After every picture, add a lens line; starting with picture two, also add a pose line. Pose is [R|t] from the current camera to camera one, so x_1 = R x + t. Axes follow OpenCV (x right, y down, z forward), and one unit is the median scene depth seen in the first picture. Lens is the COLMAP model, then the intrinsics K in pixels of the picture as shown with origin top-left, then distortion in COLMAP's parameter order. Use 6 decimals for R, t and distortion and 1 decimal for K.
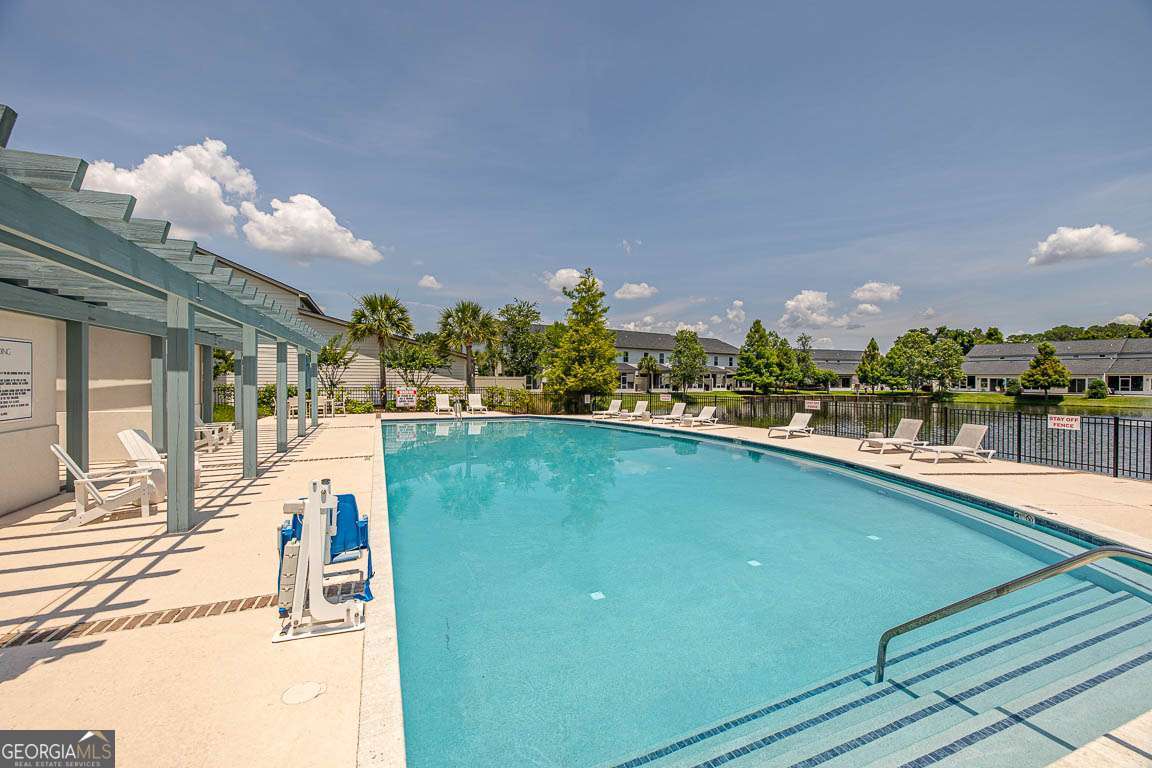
lens RADIAL K [[481.4, 0, 576.2], [0, 481.4, 383.6], [0, 0, 1]] dist [-0.000959, -0.001086]
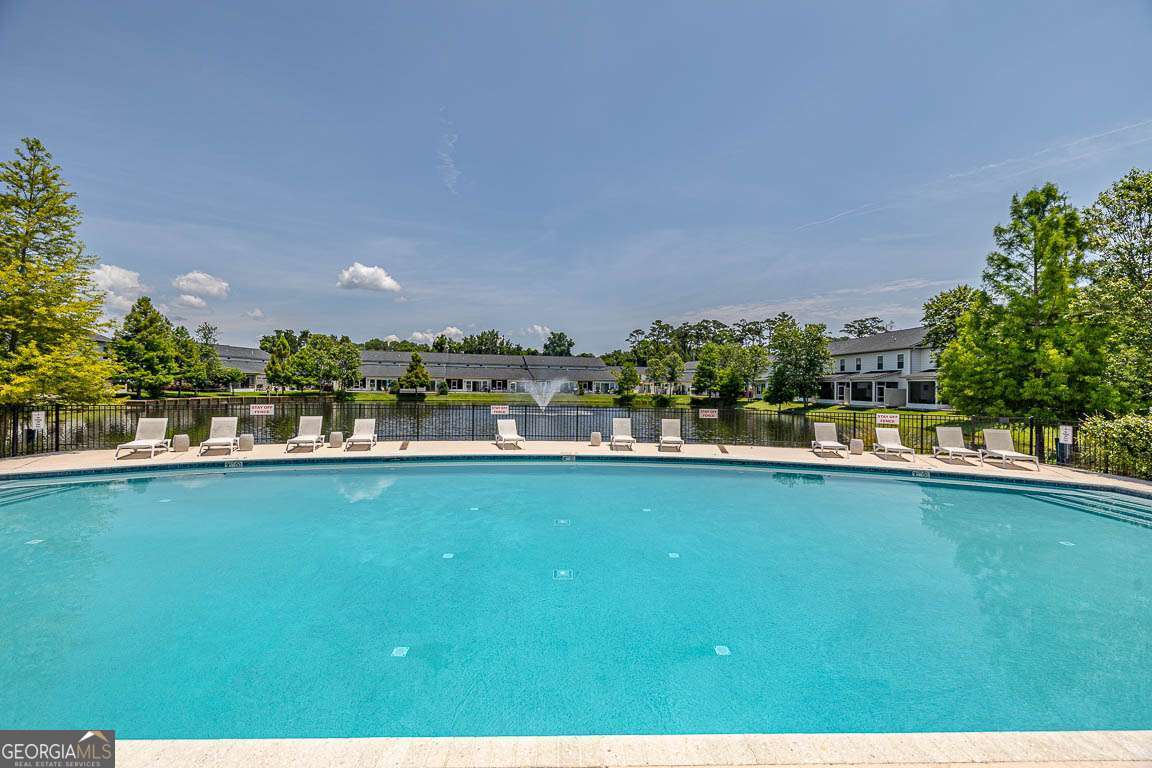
lens RADIAL K [[481.4, 0, 577.1], [0, 481.4, 380.3], [0, 0, 1]] dist [-0.000959, -0.001086]
pose [[0.344442, 0.008305, 0.938771, -0.086036], [-0.003327, 0.999965, -0.007626, -0.002110], [-0.938802, -0.000497, 0.344457, 0.130275]]
